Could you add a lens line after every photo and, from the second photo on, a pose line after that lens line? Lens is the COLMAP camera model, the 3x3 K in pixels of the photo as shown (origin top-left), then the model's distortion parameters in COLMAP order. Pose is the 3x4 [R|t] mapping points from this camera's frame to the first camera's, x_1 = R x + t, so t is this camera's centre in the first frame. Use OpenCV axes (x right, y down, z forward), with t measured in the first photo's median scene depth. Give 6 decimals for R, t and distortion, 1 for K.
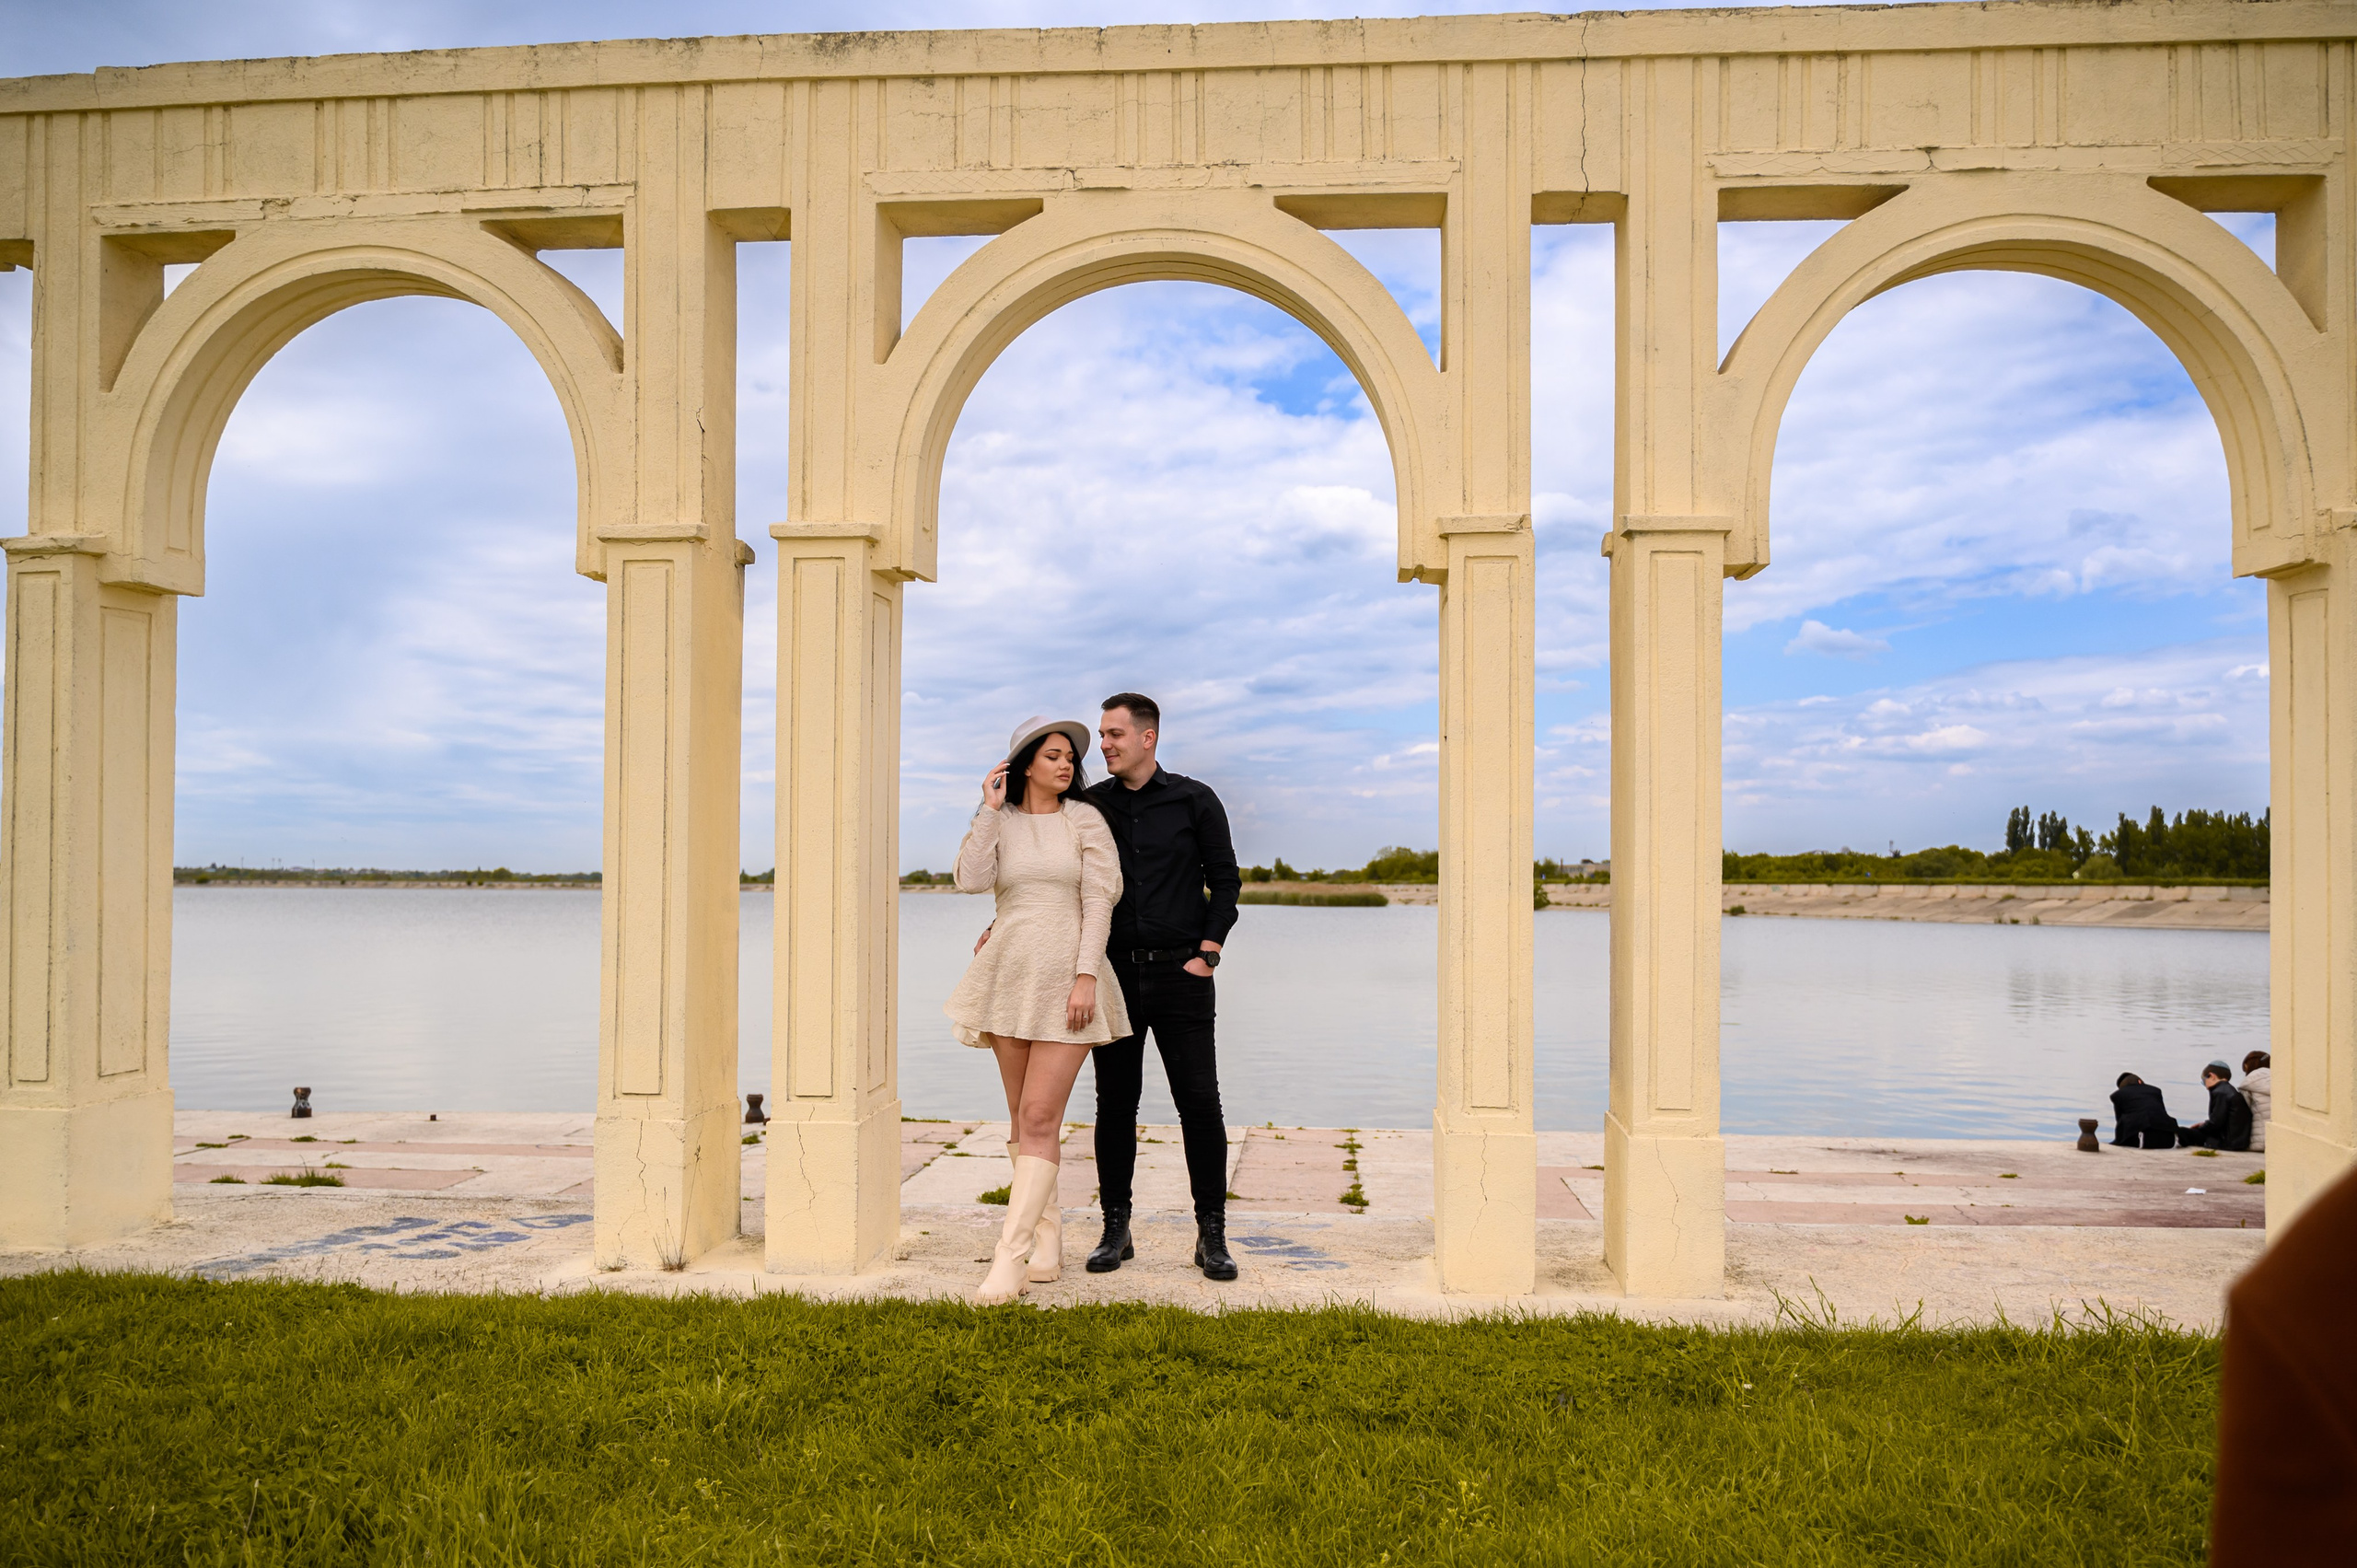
lens RADIAL K [[2014.6, 0, 1166.4], [0, 2014.6, 788.4], [0, 0, 1]] dist [-0.006988, -0.000340]
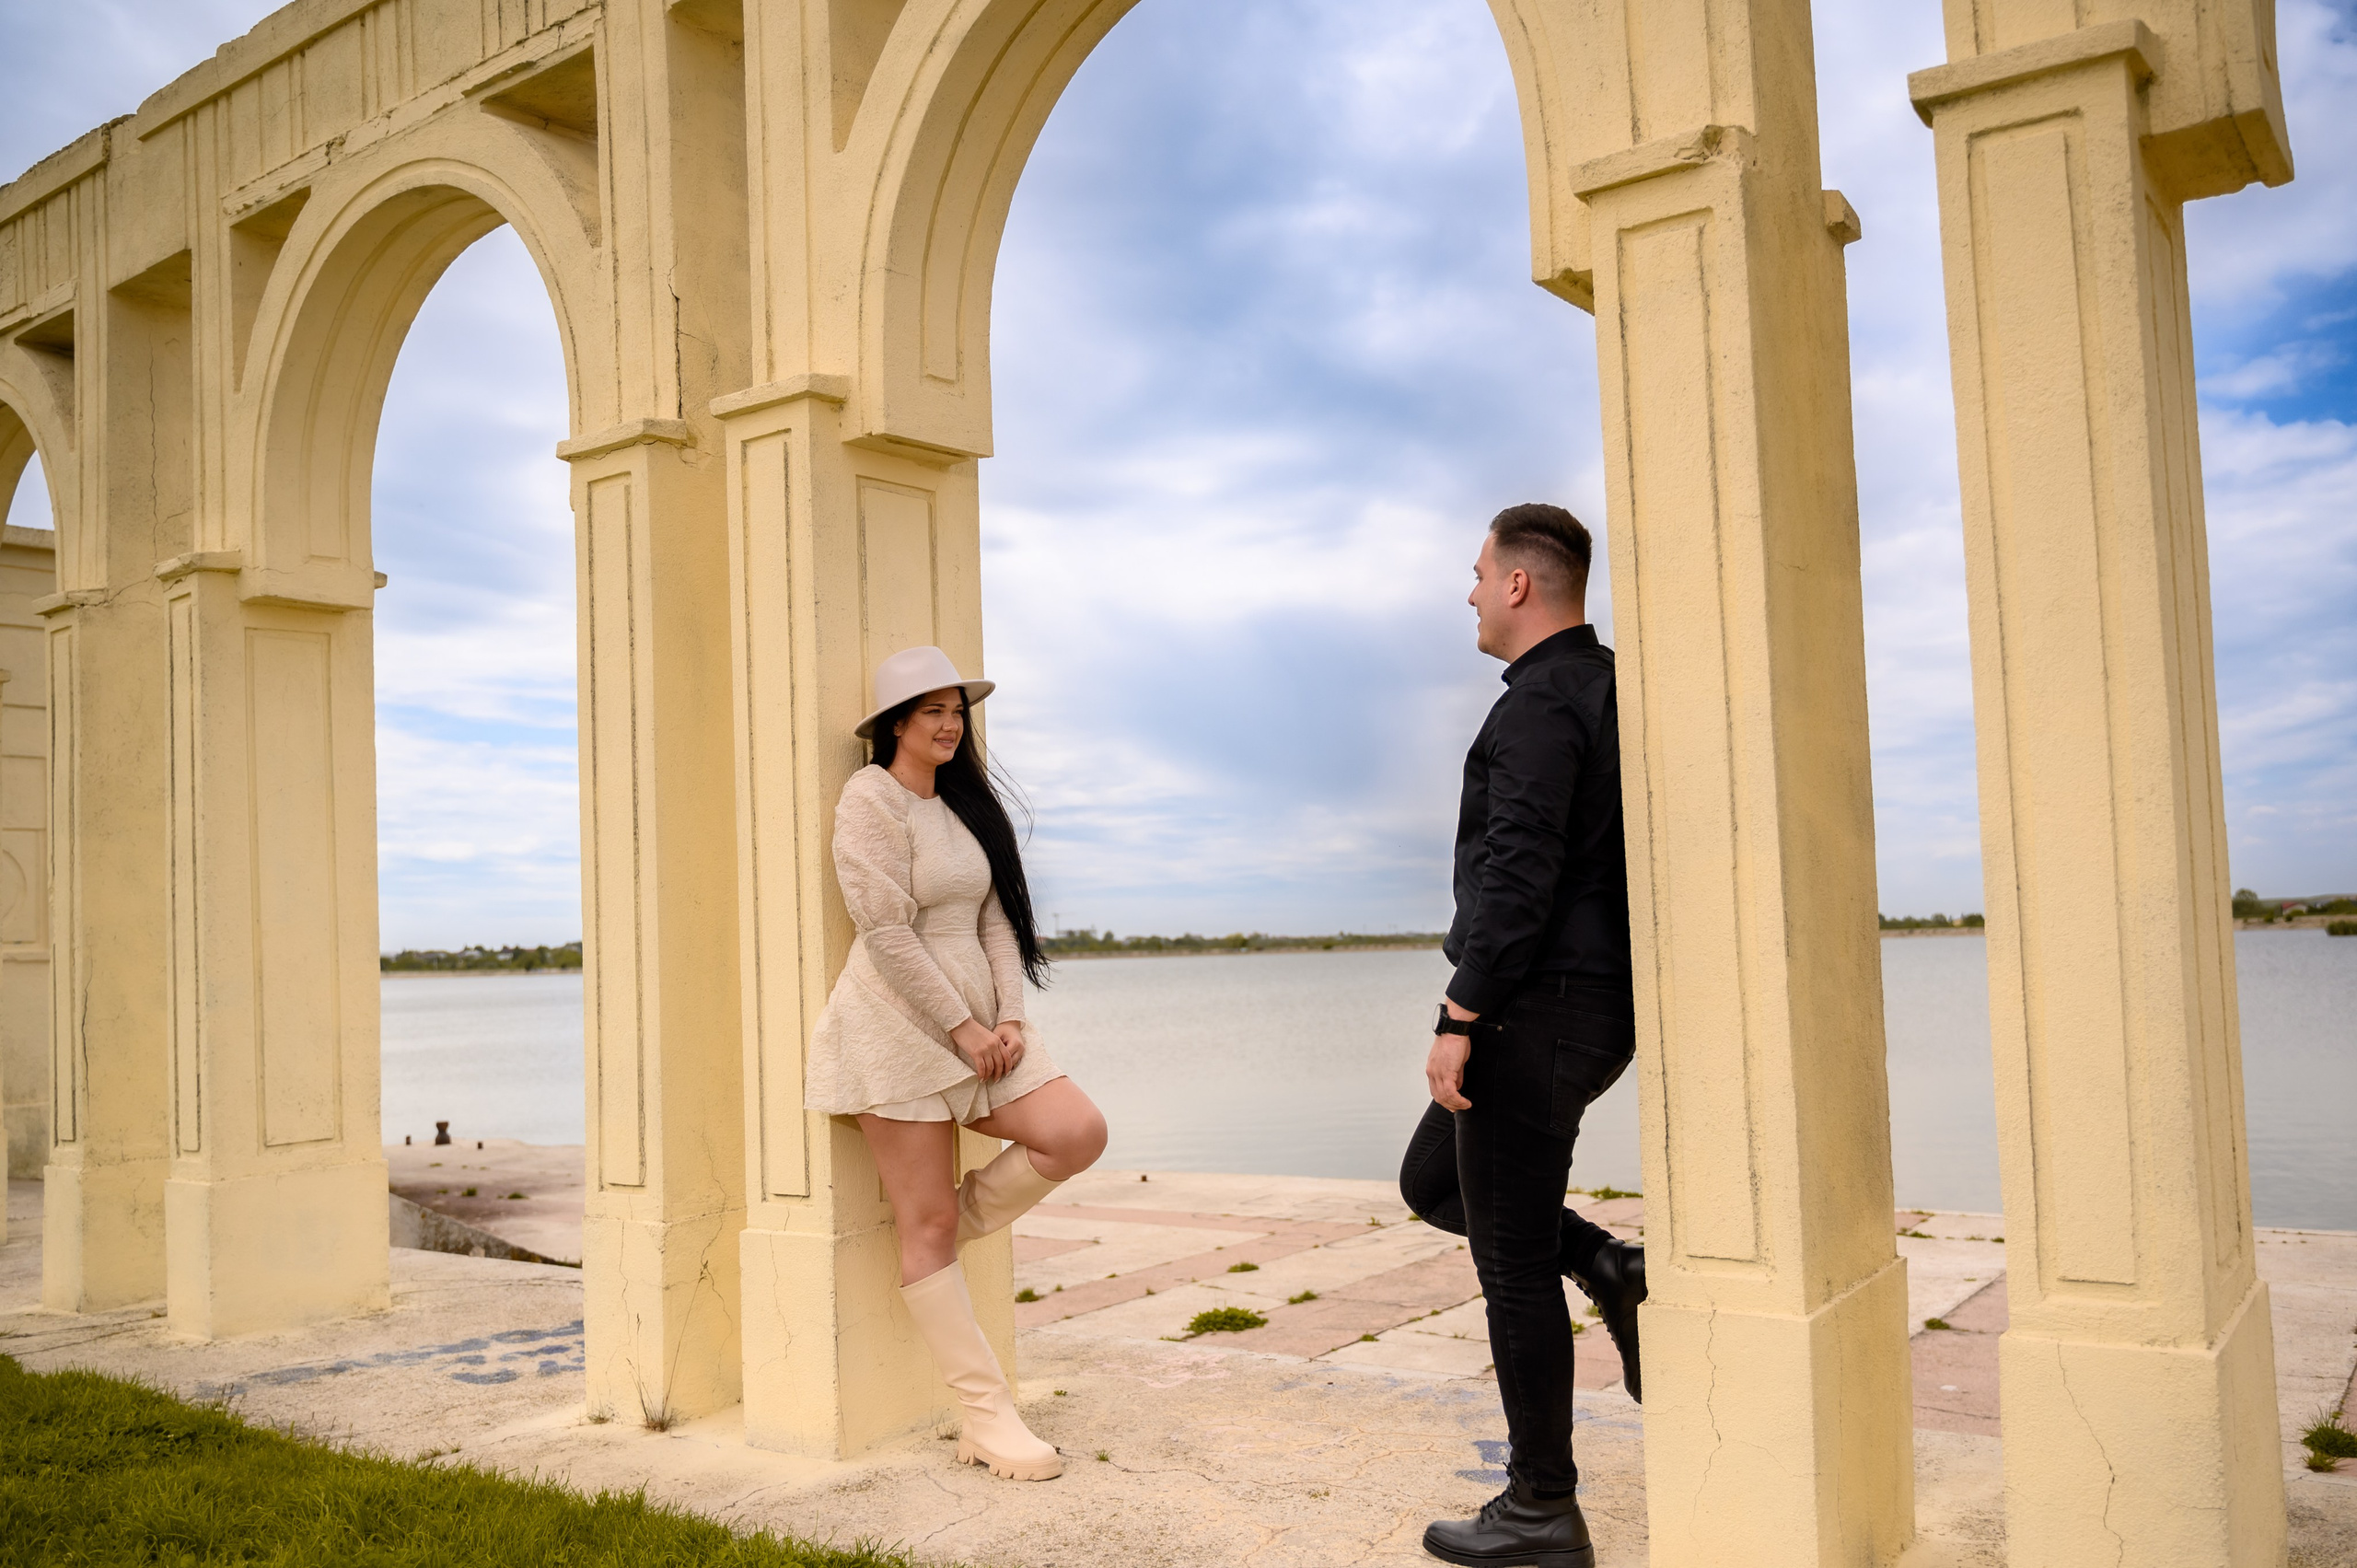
lens RADIAL K [[1956.0, 0, 1178.6], [0, 1956.0, 794.6], [0, 0, 1]] dist [0.000936, -0.013256]
pose [[0.866296, -0.071372, -0.494406, 0.289245], [0.058737, 0.997428, -0.041068, 0.049587], [0.496066, 0.006537, 0.868260, 0.475918]]
